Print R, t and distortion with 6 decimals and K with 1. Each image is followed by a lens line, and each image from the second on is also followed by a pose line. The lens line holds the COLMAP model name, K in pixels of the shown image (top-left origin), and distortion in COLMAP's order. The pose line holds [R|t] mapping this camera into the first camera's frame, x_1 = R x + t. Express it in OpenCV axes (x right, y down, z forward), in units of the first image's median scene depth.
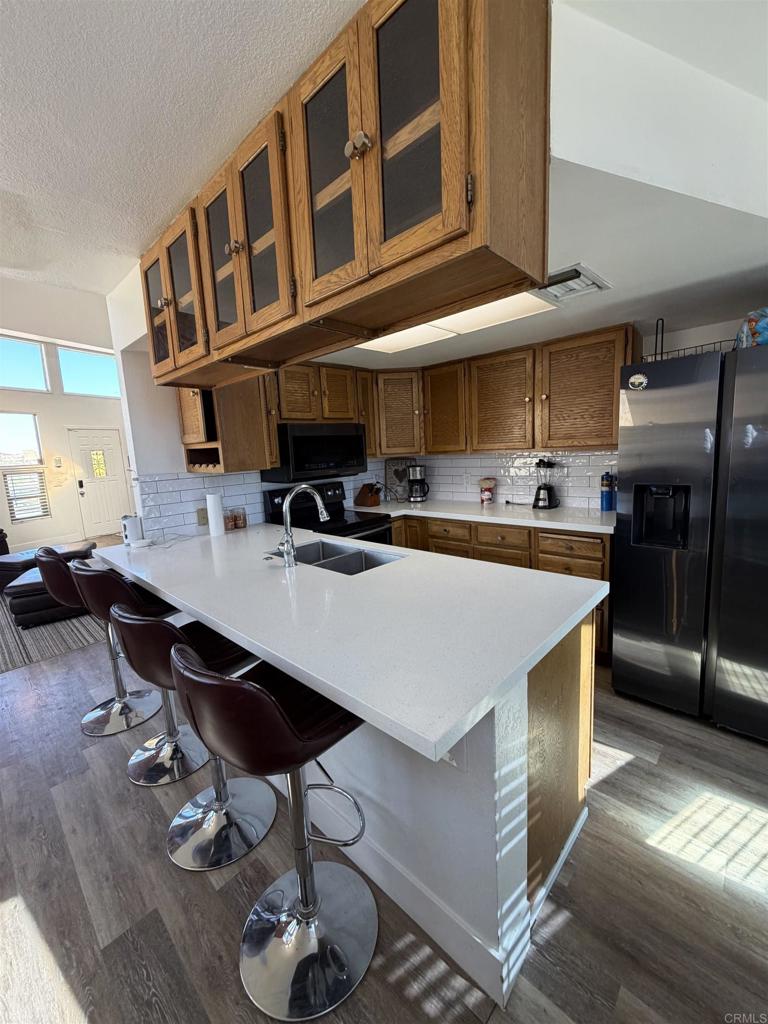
lens RADIAL K [[408.6, 0, 382.5], [0, 408.6, 508.5], [0, 0, 1]] dist [0.000414, 0.000017]
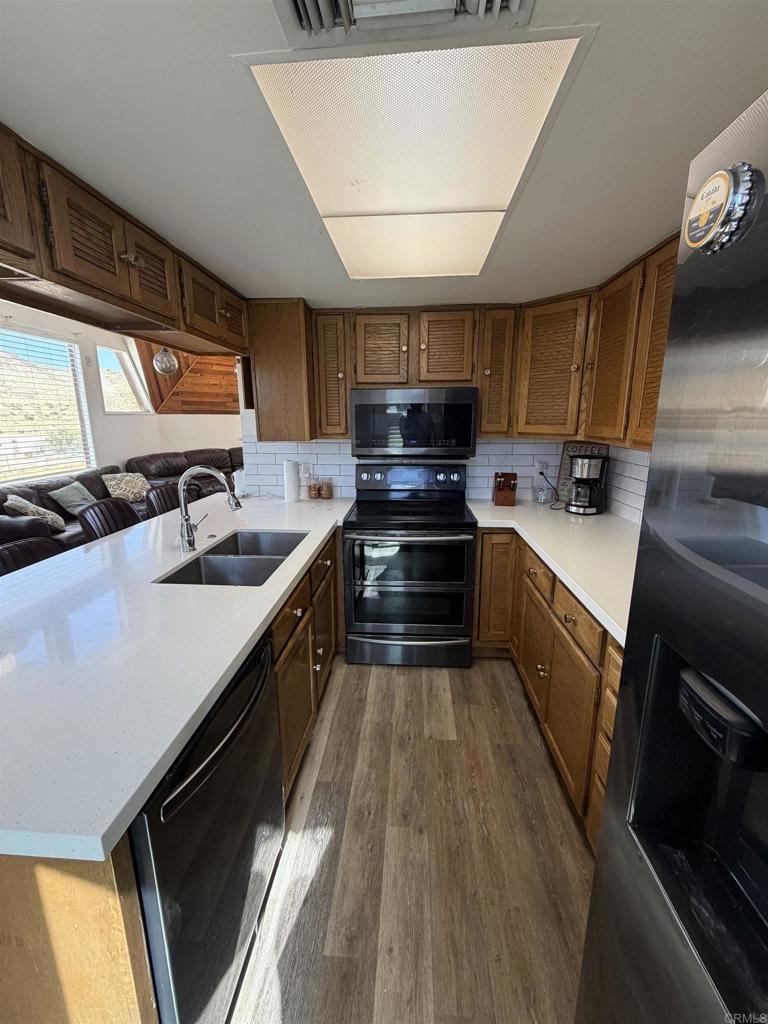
lens RADIAL K [[408.6, 0, 382.6], [0, 408.6, 507.6], [0, 0, 1]] dist [0.000414, 0.000017]
pose [[0.626243, 0.217111, -0.748788, 0.408579], [-0.147110, 0.976096, 0.159985, -0.093086], [0.765623, 0.009964, 0.643212, 0.415237]]
